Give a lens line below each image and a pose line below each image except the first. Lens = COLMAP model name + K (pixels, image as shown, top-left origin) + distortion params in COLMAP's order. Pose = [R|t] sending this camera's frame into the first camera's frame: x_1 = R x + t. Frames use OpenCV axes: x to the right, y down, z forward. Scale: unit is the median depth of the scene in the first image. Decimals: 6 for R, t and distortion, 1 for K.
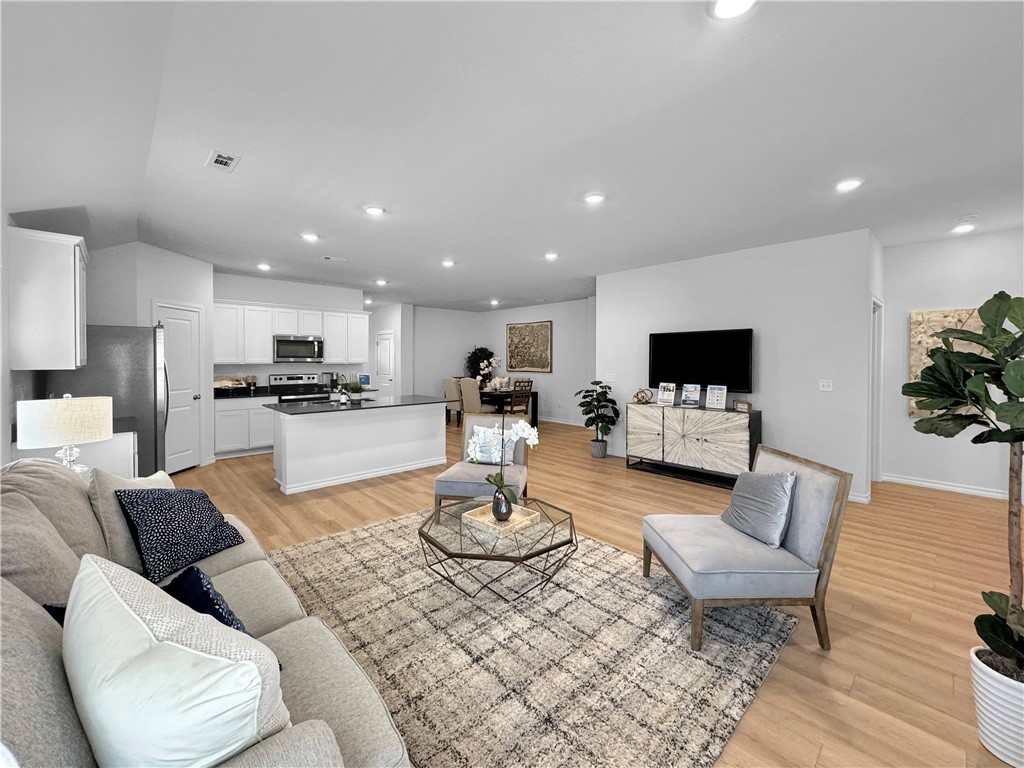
lens RADIAL K [[433.9, 0, 510.0], [0, 433.9, 385.7], [0, 0, 1]] dist [0.000342, 0.000604]
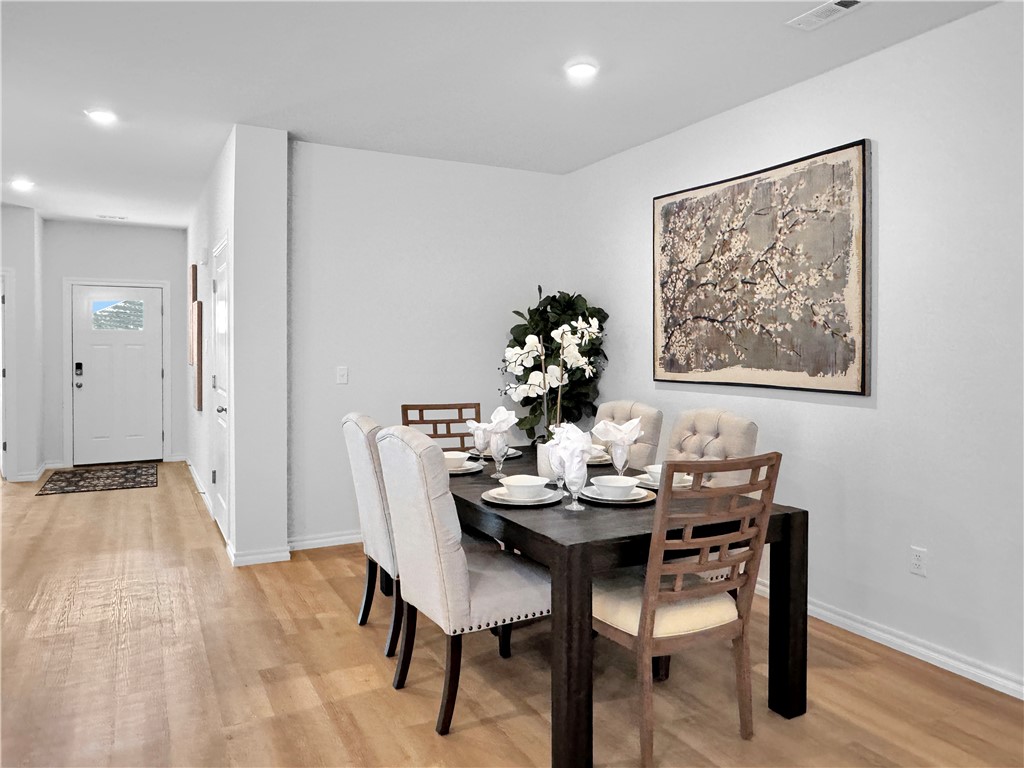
lens RADIAL K [[712.4, 0, 510.8], [0, 712.4, 377.1], [0, 0, 1]] dist [-0.004577, -0.000925]
pose [[0.967549, 0.007172, -0.252583, 0.019232], [-0.012071, 0.999768, -0.017854, -0.030661], [0.252396, 0.020323, 0.967411, 0.638809]]
